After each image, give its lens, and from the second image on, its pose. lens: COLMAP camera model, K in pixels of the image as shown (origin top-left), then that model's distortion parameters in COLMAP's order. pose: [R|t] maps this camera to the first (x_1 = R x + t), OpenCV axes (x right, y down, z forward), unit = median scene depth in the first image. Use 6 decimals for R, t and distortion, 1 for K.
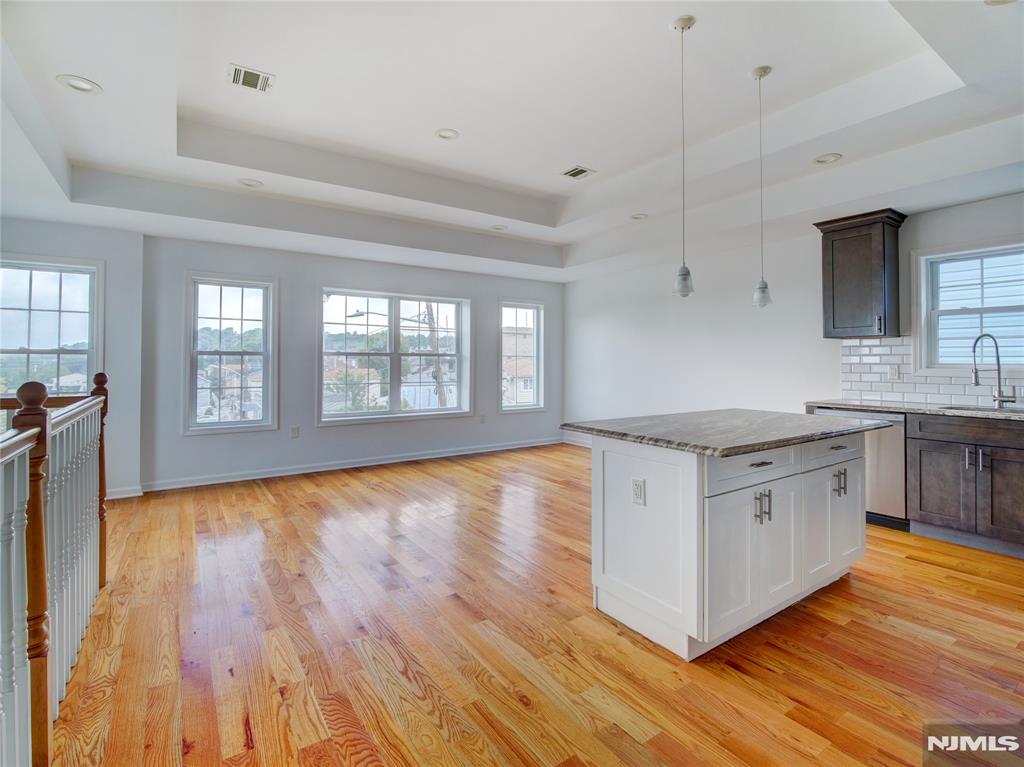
lens RADIAL K [[494.0, 0, 515.6], [0, 494.0, 354.7], [0, 0, 1]] dist [-0.019317, -0.000108]
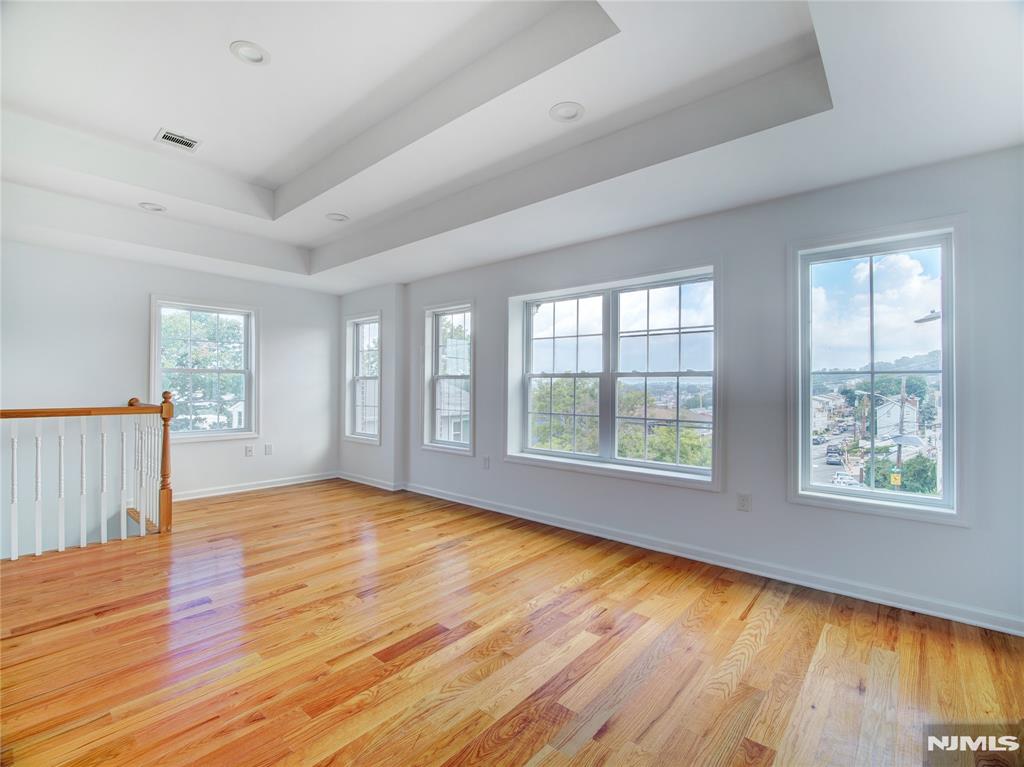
lens RADIAL K [[465.5, 0, 516.0], [0, 465.5, 381.3], [0, 0, 1]] dist [-0.015645, -0.001262]
pose [[0.256137, -0.009398, -0.966595, 0.416670], [0.009236, 0.999931, -0.007275, 0.013877], [0.966596, -0.007064, 0.256206, 0.868443]]
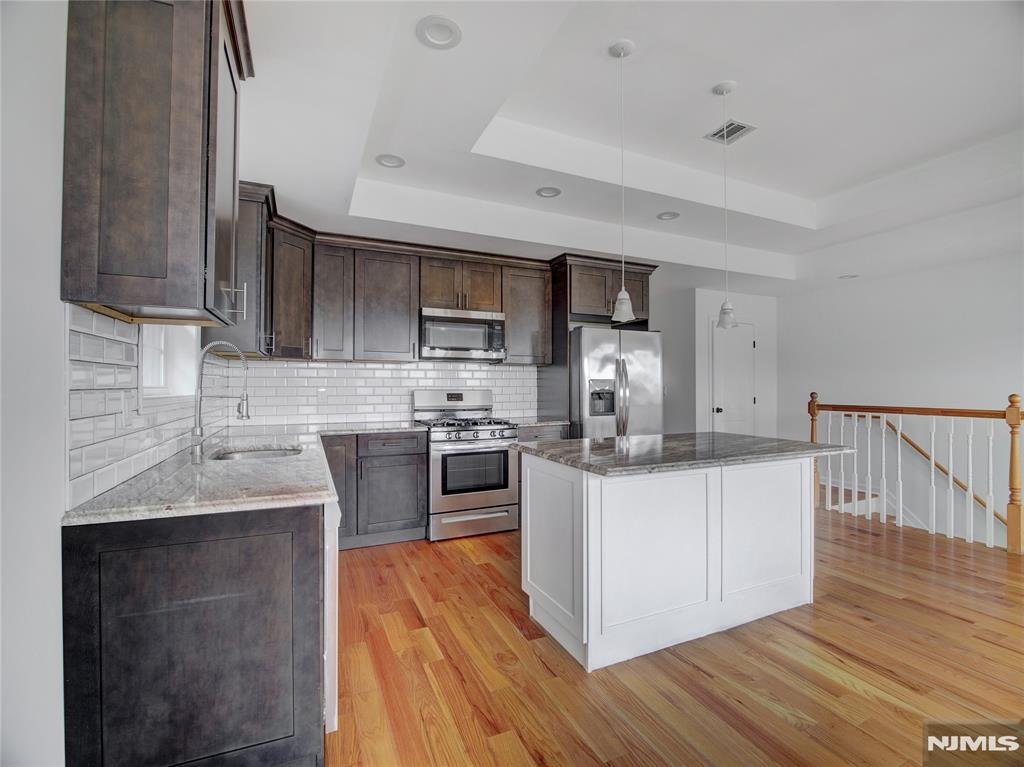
lens RADIAL K [[465.5, 0, 512.0], [0, 465.5, 382.6], [0, 0, 1]] dist [-0.015645, -0.001262]
pose [[-0.984030, -0.001404, 0.177999, 0.311784], [-0.005002, 0.999792, -0.019763, 0.015466], [-0.177934, -0.020337, -0.983832, 1.039336]]
